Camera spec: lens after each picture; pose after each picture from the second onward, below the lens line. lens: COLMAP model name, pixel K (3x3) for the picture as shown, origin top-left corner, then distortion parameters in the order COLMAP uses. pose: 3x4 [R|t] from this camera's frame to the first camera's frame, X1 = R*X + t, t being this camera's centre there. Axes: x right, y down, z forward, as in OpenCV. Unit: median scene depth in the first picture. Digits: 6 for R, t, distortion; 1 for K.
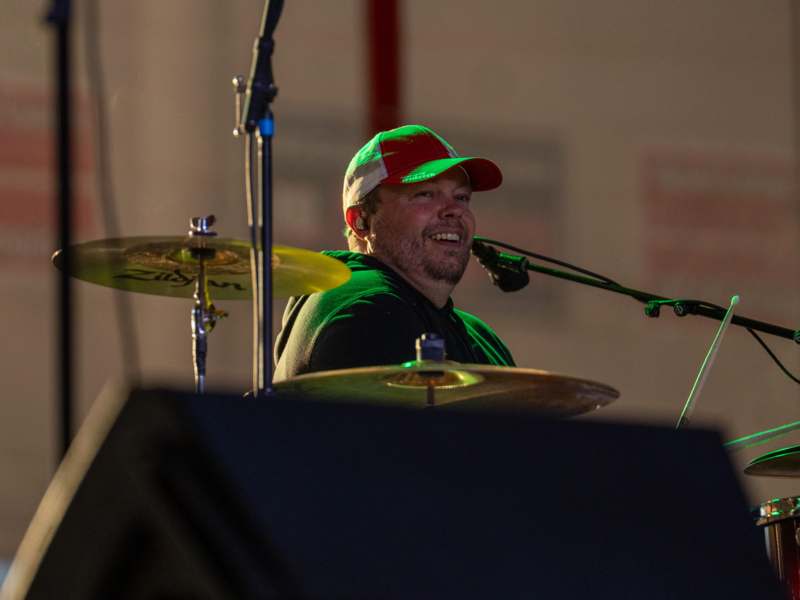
lens RADIAL K [[4051.9, 0, 404.6], [0, 4051.9, 293.7], [0, 0, 1]] dist [-1.155713, 0.000000]
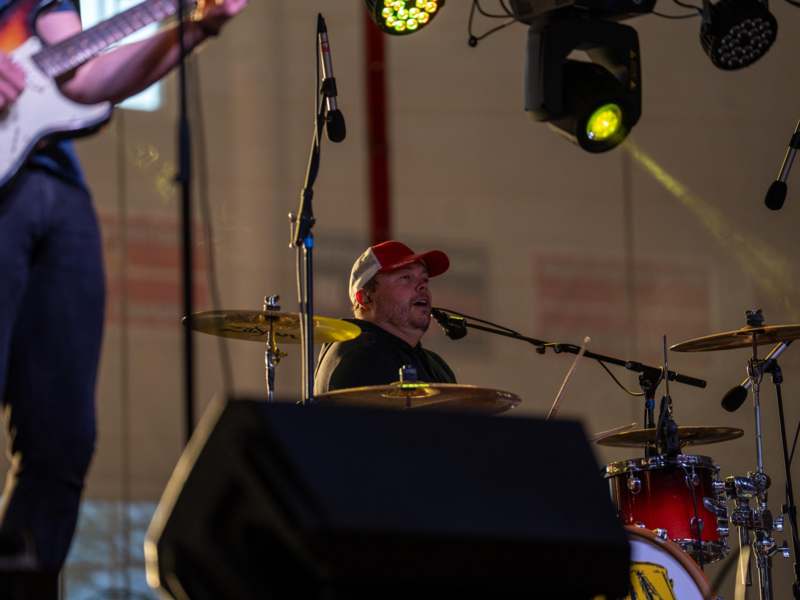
lens RADIAL K [[4051.9, 0, 396.2], [0, 4051.9, 302.4], [0, 0, 1]] dist [-1.155713, 0.000000]
pose [[0.999515, -0.009879, -0.029544, 0.051317], [0.009166, 0.999666, -0.024173, 0.024377], [0.029773, 0.023890, 0.999271, -0.674289]]
